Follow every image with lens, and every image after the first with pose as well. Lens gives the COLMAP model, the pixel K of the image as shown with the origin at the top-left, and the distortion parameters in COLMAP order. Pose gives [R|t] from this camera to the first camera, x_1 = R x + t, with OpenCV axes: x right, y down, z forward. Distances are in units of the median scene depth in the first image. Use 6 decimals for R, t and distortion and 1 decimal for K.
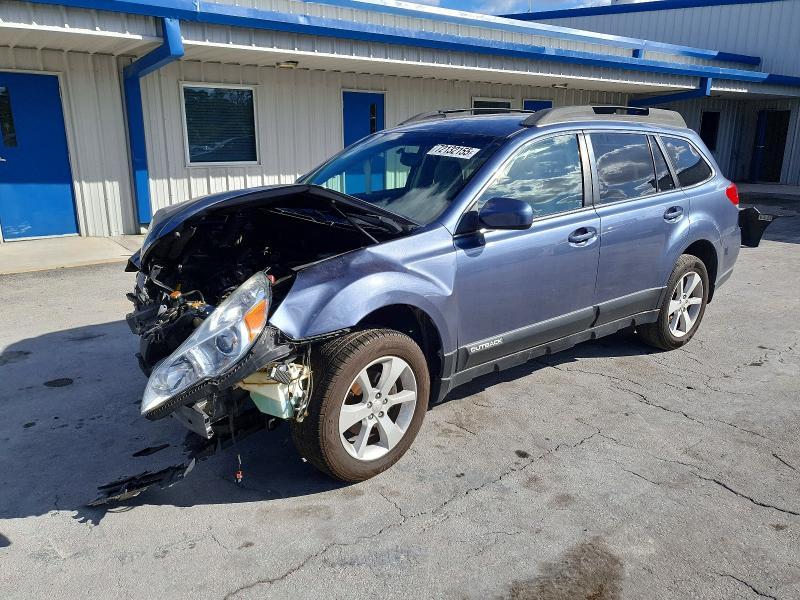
lens RADIAL K [[595.6, 0, 400.0], [0, 595.6, 300.0], [0, 0, 1]] dist [-0.000057, 0.002349]
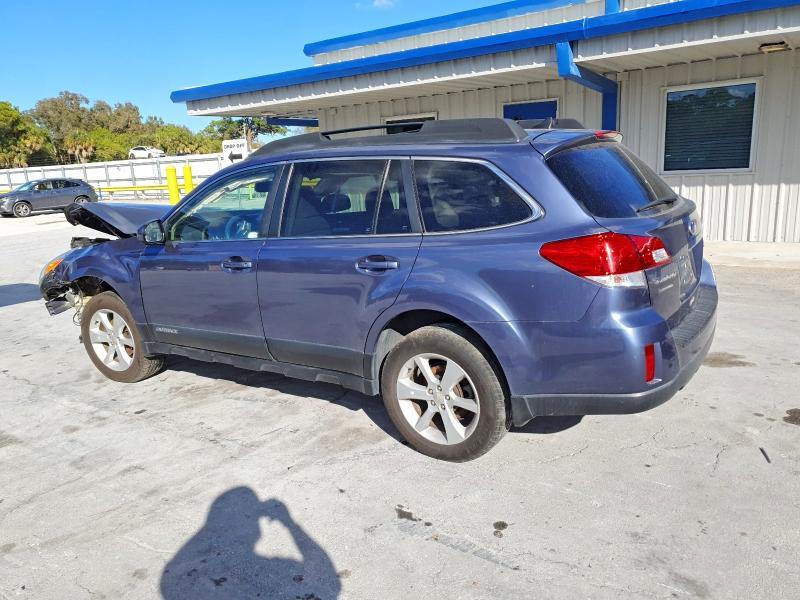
lens RADIAL K [[590.2, 0, 400.0], [0, 590.2, 300.0], [0, 0, 1]] dist [-0.008803, -0.004495]
pose [[0.331701, 0.192835, -0.923466, 1.109734], [-0.187158, 0.972880, 0.135928, -0.192068], [0.924633, 0.127747, 0.358796, 0.734735]]
